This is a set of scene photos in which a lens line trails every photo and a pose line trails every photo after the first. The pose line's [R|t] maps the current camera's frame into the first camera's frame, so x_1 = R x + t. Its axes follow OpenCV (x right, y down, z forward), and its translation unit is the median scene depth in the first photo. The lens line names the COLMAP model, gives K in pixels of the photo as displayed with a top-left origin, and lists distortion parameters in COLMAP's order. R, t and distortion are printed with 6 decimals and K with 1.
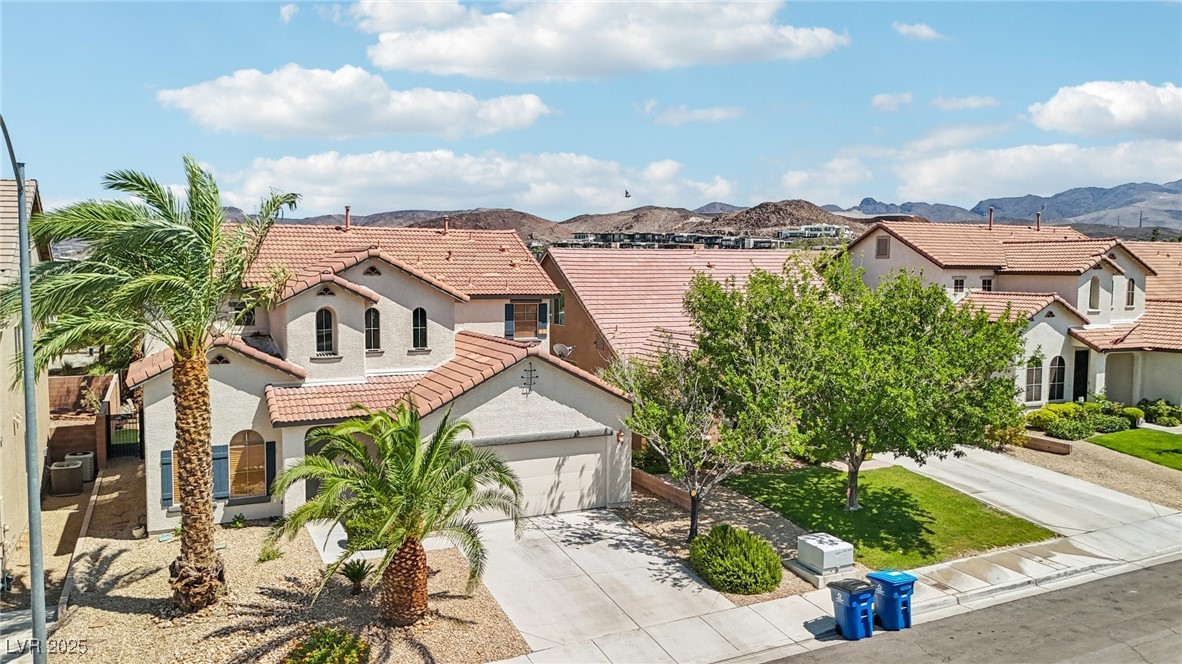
lens RADIAL K [[878.2, 0, 580.1], [0, 878.2, 332.7], [0, 0, 1]] dist [0.062981, -0.043209]
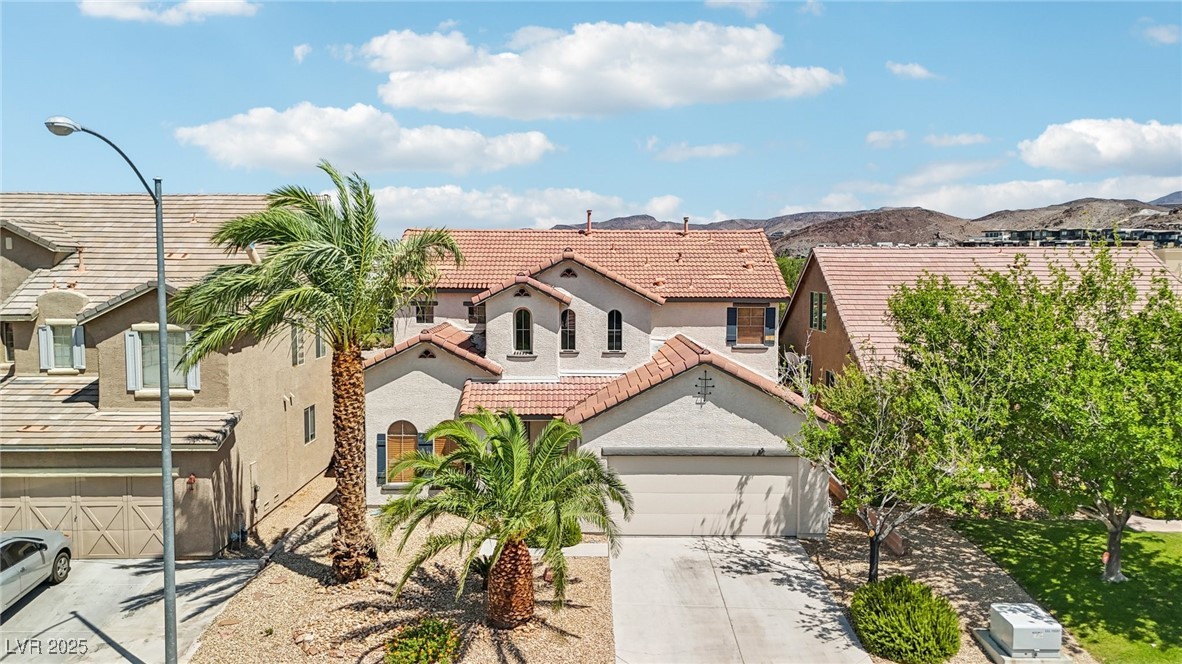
lens RADIAL K [[878.2, 0, 589.4], [0, 878.2, 320.5], [0, 0, 1]] dist [0.062981, -0.043209]
pose [[0.909202, 0.022875, -0.415726, 0.222231], [-0.029752, 0.999507, -0.010072, -0.006258], [0.415290, 0.021527, 0.909434, 0.096776]]
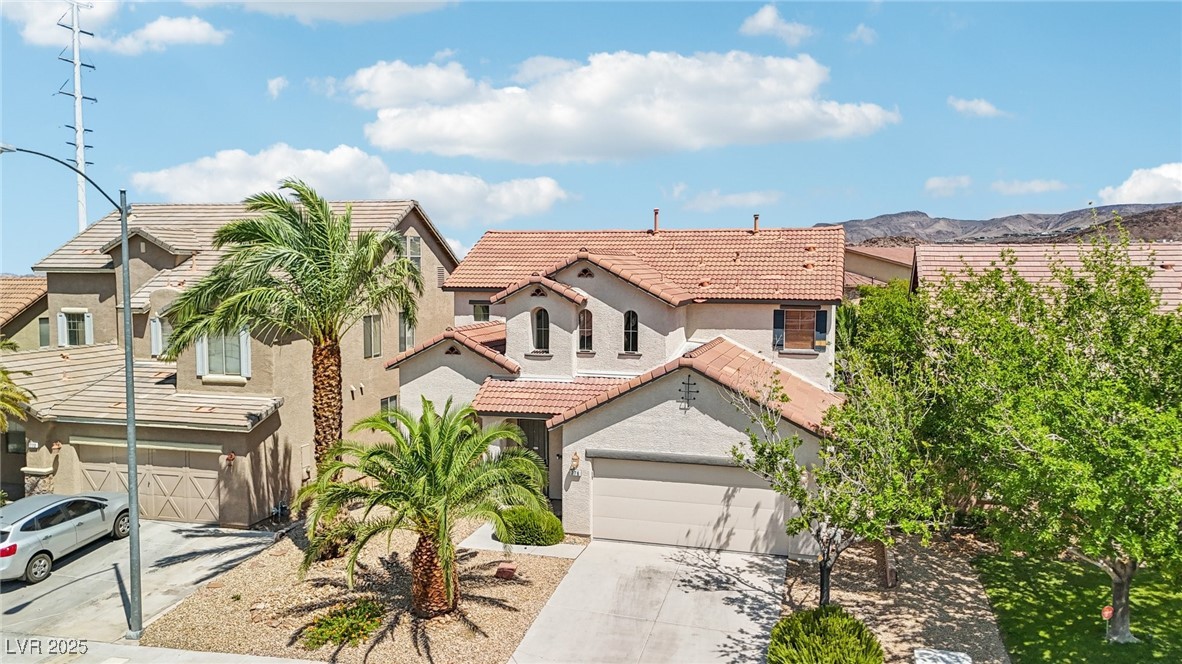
lens RADIAL K [[878.2, 0, 588.6], [0, 878.2, 319.1], [0, 0, 1]] dist [0.062981, -0.043209]
pose [[0.757512, 0.035164, -0.651873, 0.455990], [-0.047685, 0.998861, -0.001531, -0.016779], [0.651077, 0.032244, 0.758326, 0.254289]]
